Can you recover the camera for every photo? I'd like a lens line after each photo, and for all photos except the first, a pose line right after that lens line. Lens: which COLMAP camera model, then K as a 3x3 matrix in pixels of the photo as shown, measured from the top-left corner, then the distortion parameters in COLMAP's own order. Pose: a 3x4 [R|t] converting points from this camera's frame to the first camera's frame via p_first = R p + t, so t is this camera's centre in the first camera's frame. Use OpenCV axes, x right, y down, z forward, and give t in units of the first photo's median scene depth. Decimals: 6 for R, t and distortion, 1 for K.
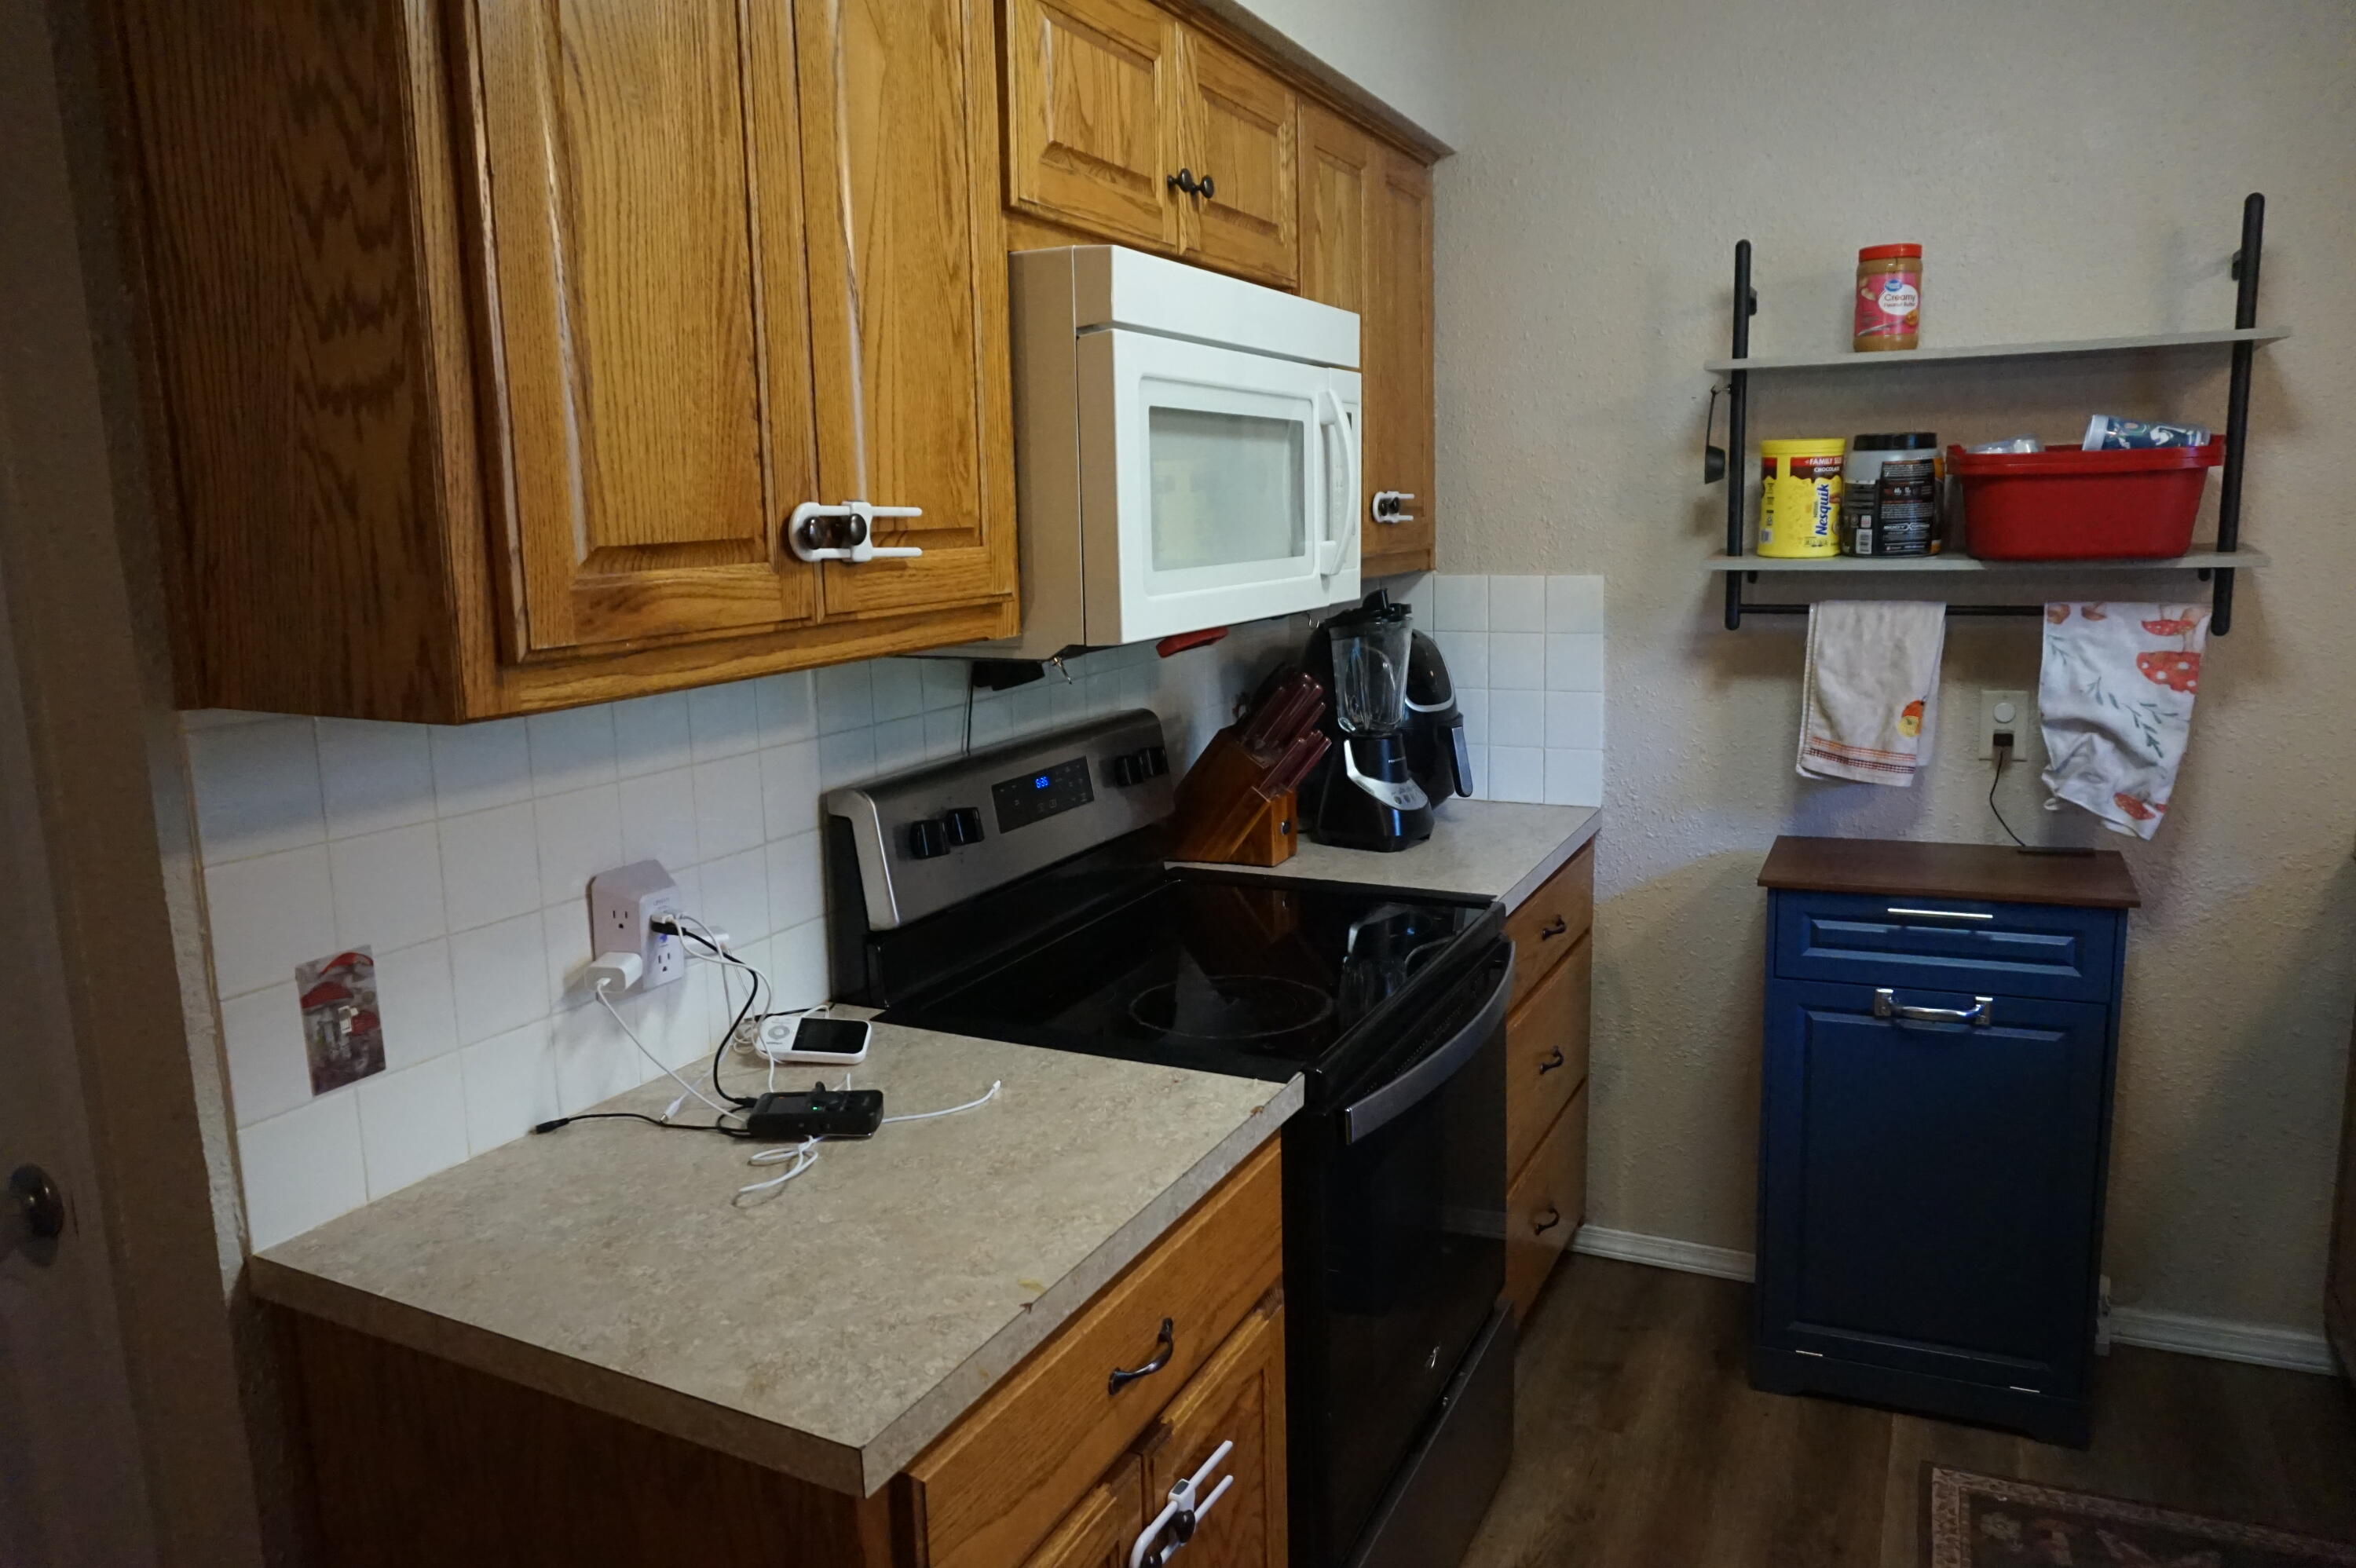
lens RADIAL K [[1572.7, 0, 1178.0], [0, 1572.7, 784.0], [0, 0, 1]] dist [-0.061481, 0.036913]
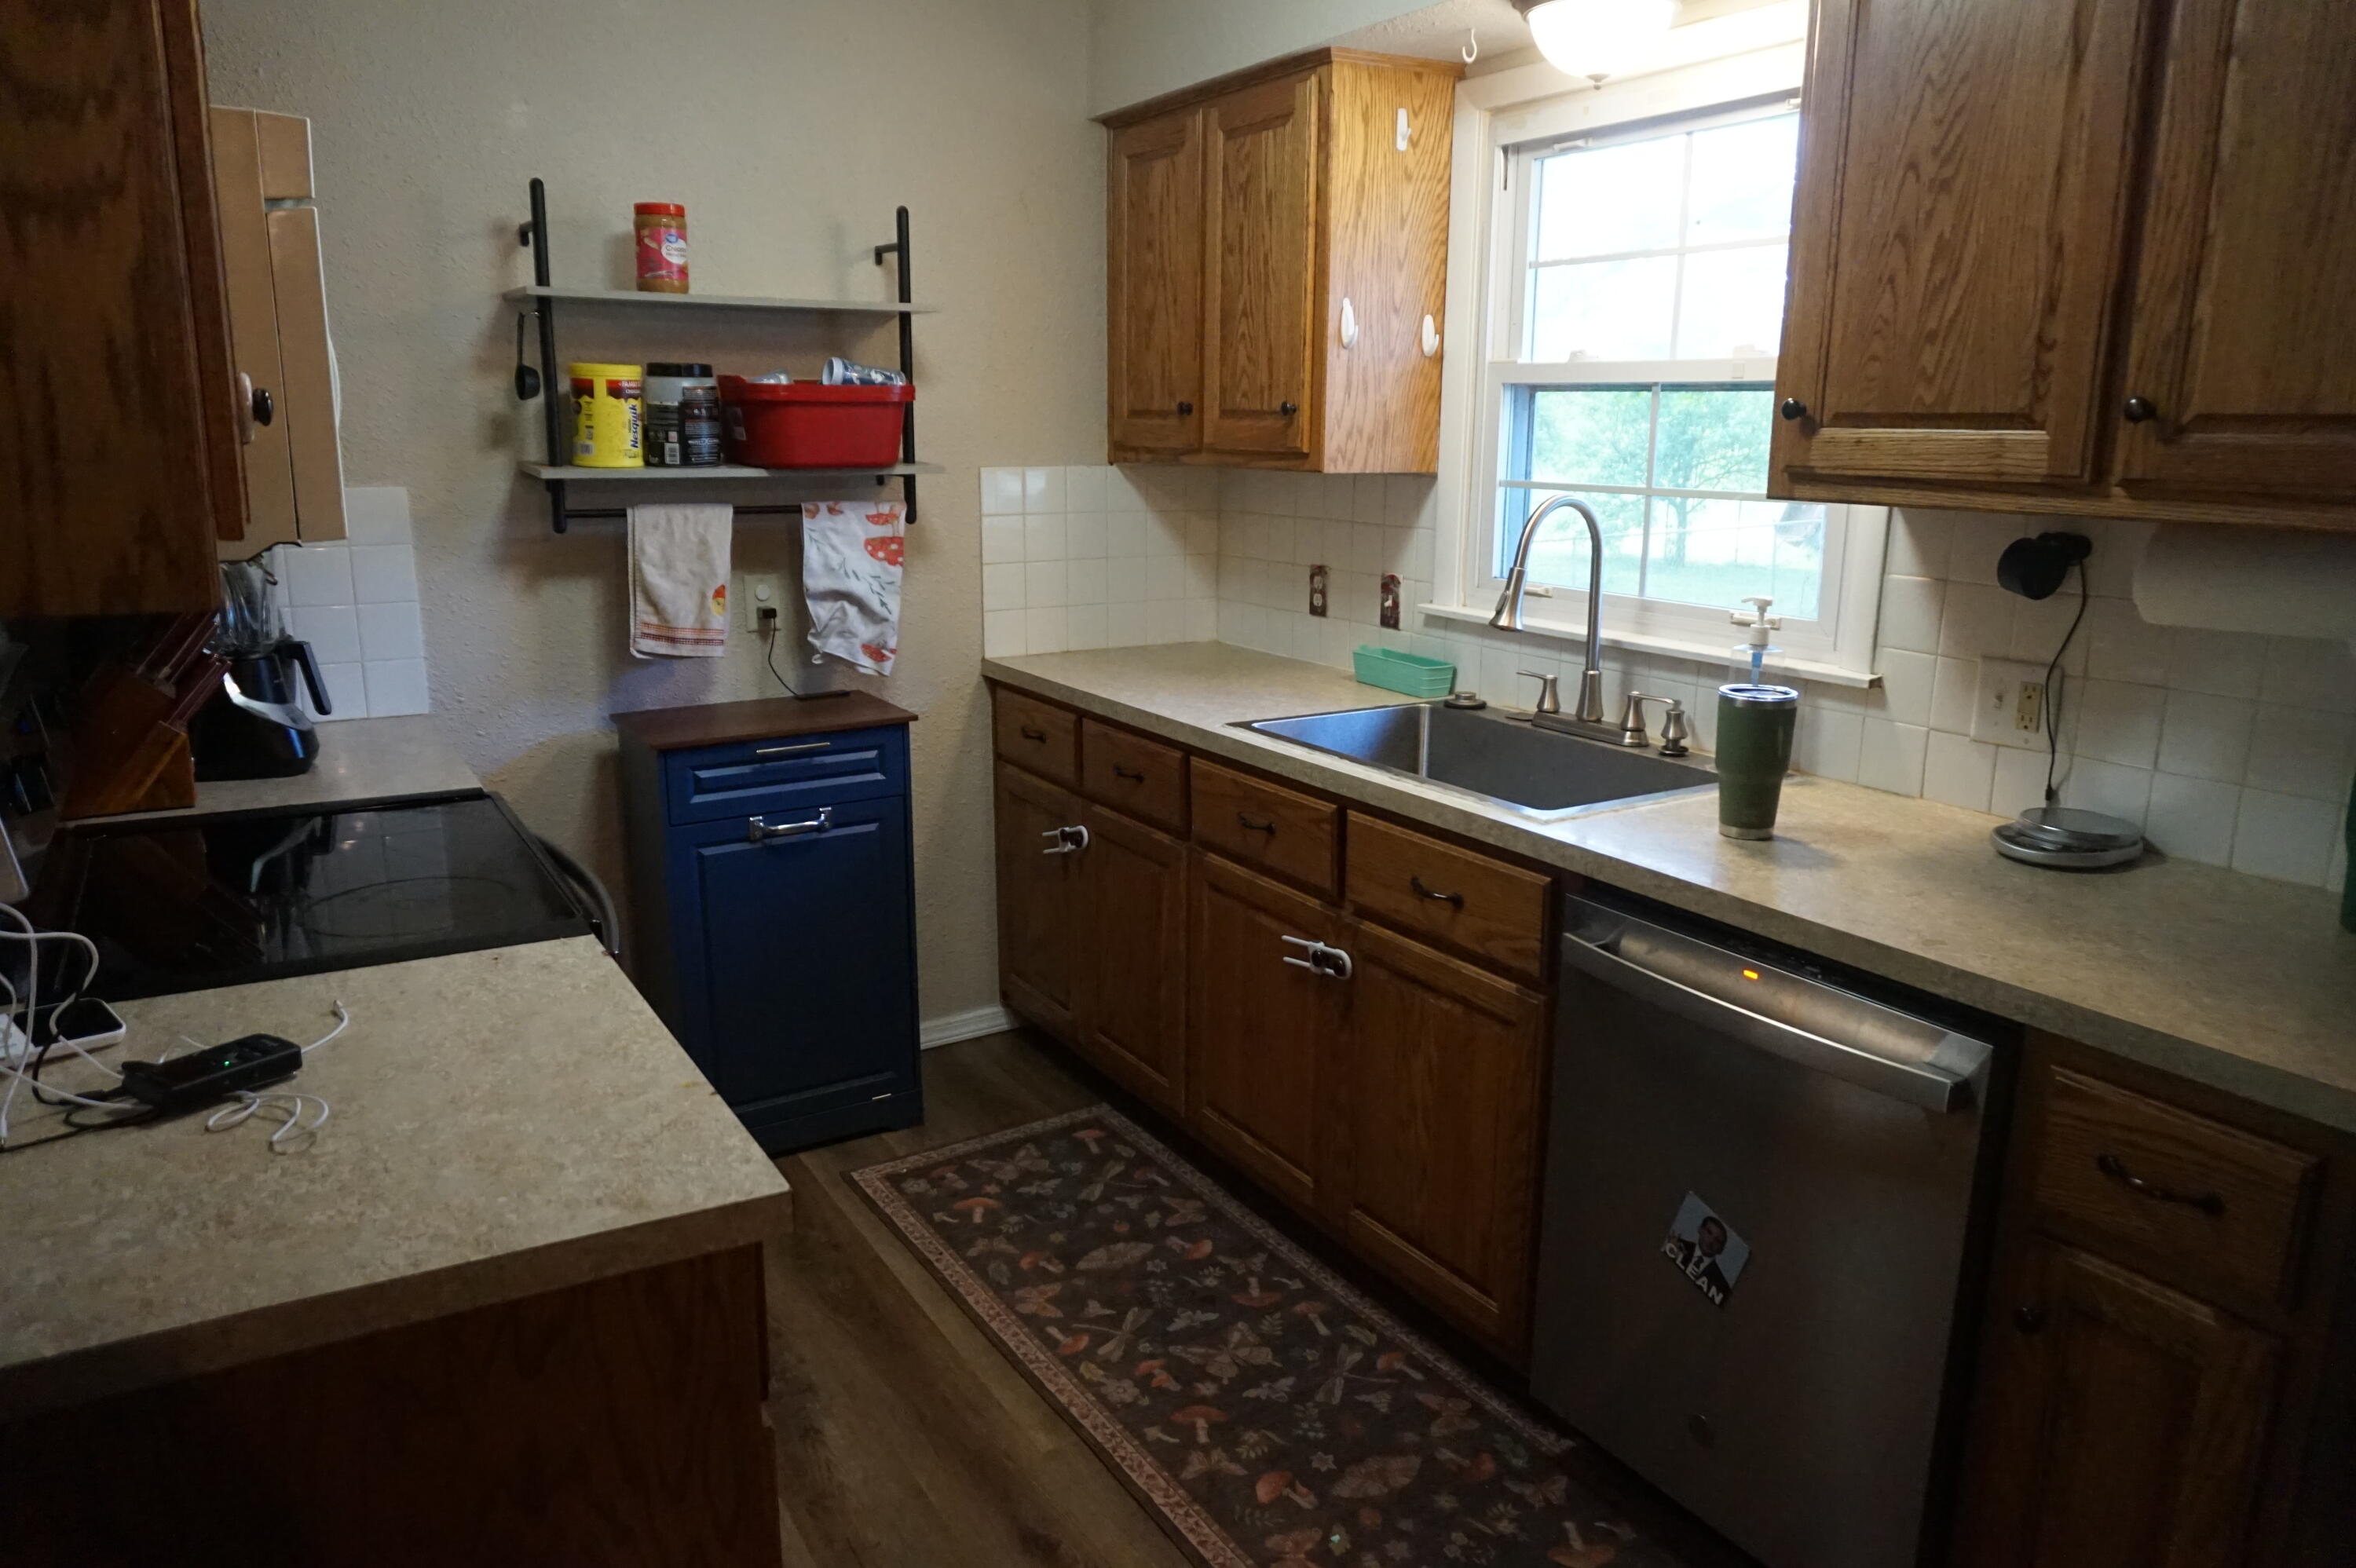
lens RADIAL K [[1572.7, 0, 1178.0], [0, 1572.7, 784.0], [0, 0, 1]] dist [-0.061481, 0.036913]
pose [[0.531660, -0.153813, 0.832874, -0.392552], [0.119354, 0.987164, 0.106118, 0.013330], [-0.838506, 0.042988, 0.543194, 0.038511]]
